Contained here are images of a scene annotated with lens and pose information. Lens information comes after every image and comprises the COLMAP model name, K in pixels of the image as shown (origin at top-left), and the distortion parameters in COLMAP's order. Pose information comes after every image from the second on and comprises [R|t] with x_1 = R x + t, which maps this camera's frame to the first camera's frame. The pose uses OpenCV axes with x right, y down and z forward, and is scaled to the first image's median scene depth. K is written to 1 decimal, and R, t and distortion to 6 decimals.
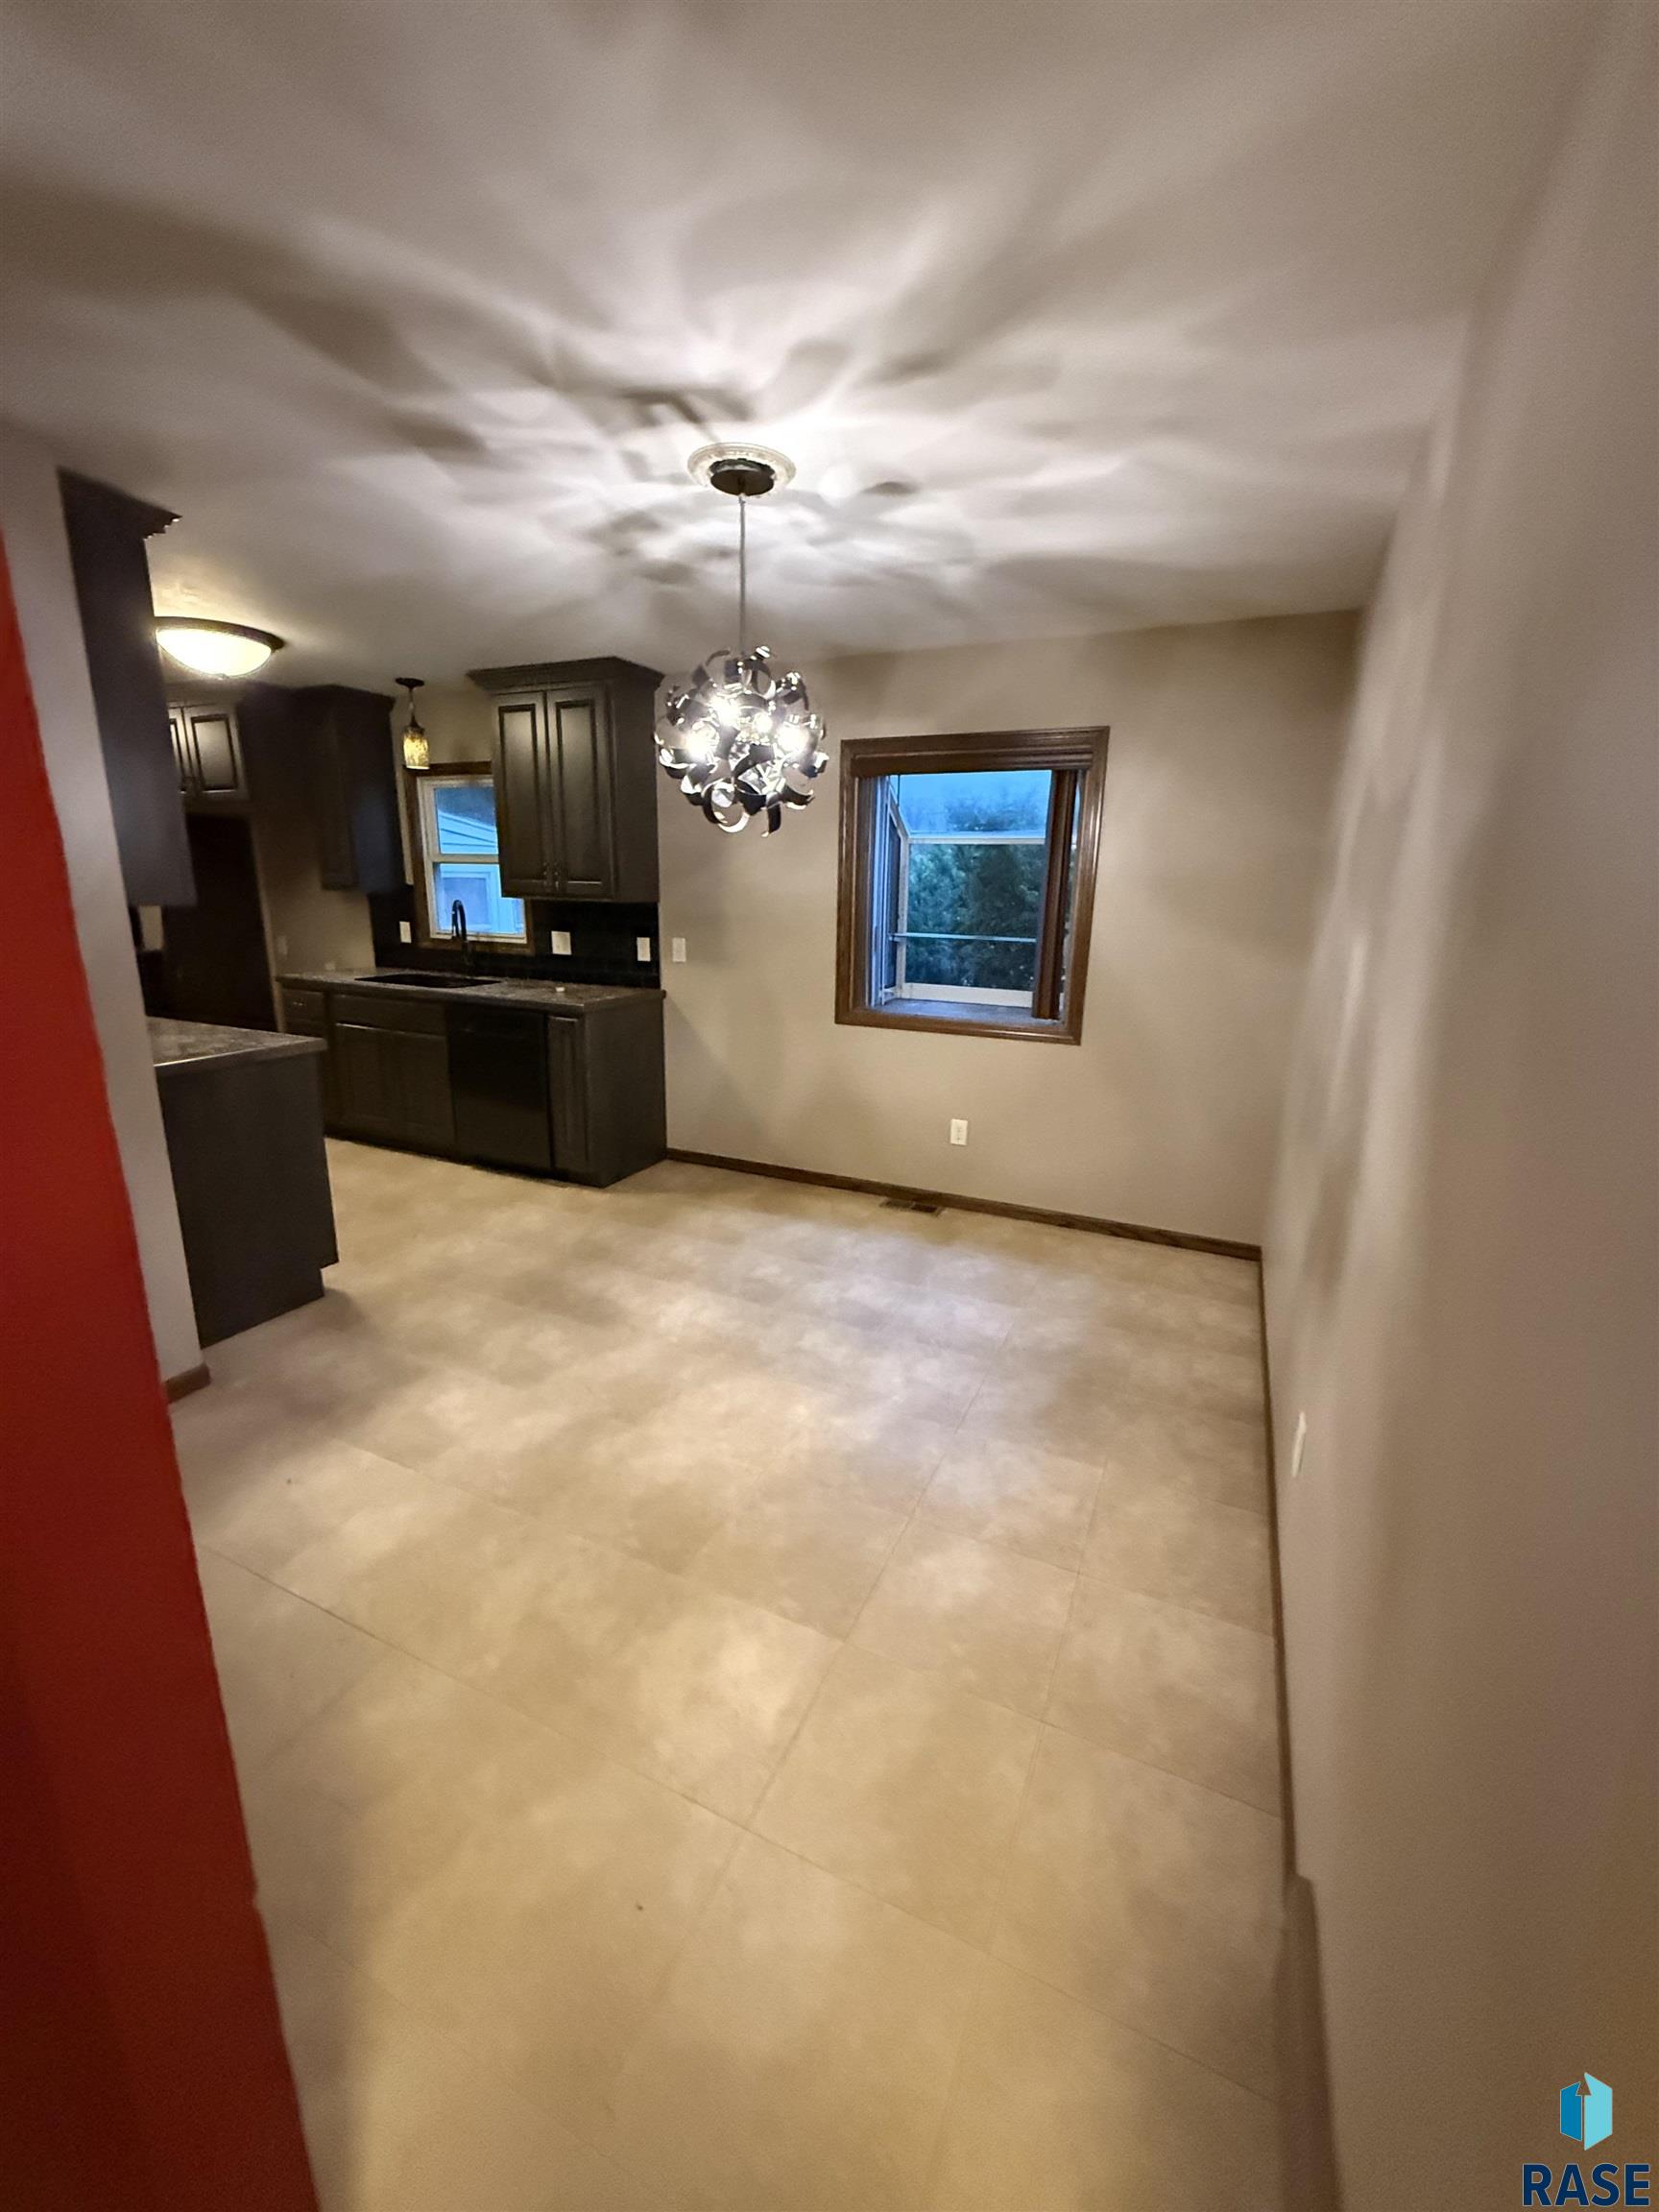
lens RADIAL K [[882.1, 0, 828.5], [0, 882.1, 1102.7], [0, 0, 1]] dist [-0.000043, -0.000703]
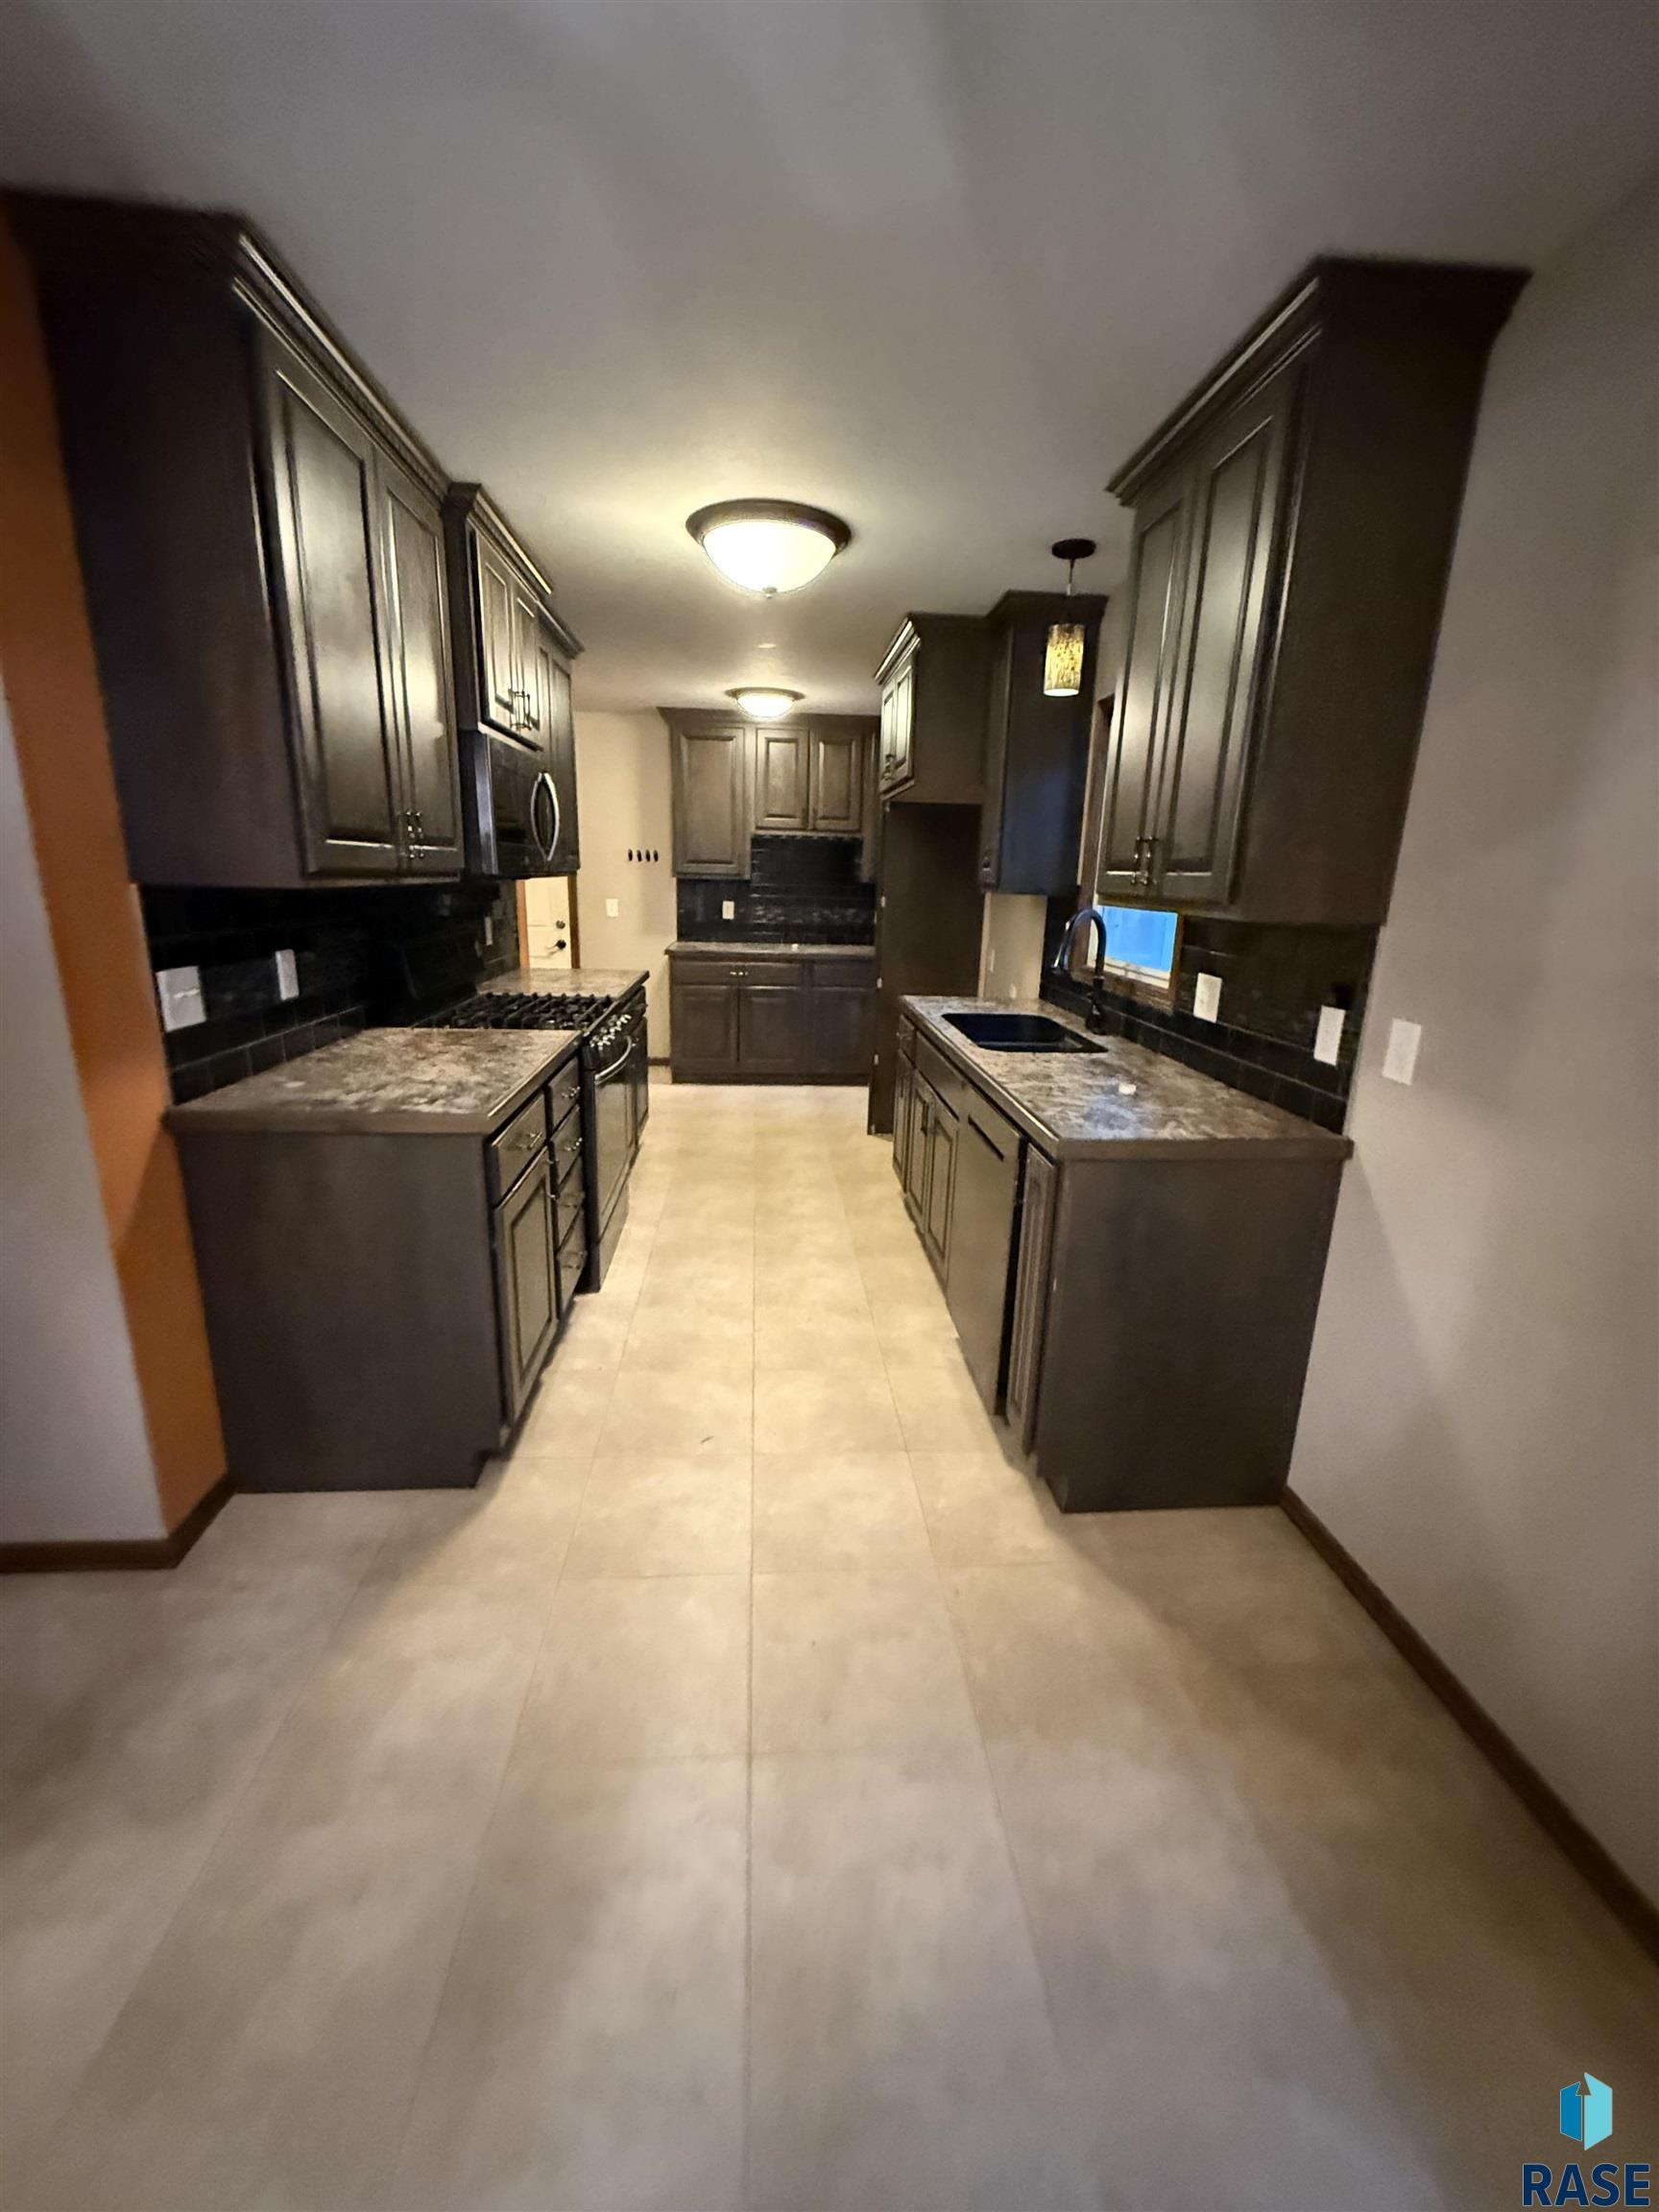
lens RADIAL K [[882.1, 0, 833.5], [0, 882.1, 1103.3], [0, 0, 1]] dist [-0.000043, -0.000703]
pose [[0.489035, 0.215546, -0.845213, 0.038833], [-0.230535, 0.966471, 0.113083, -0.136523], [0.841248, 0.139550, 0.522329, 0.587898]]
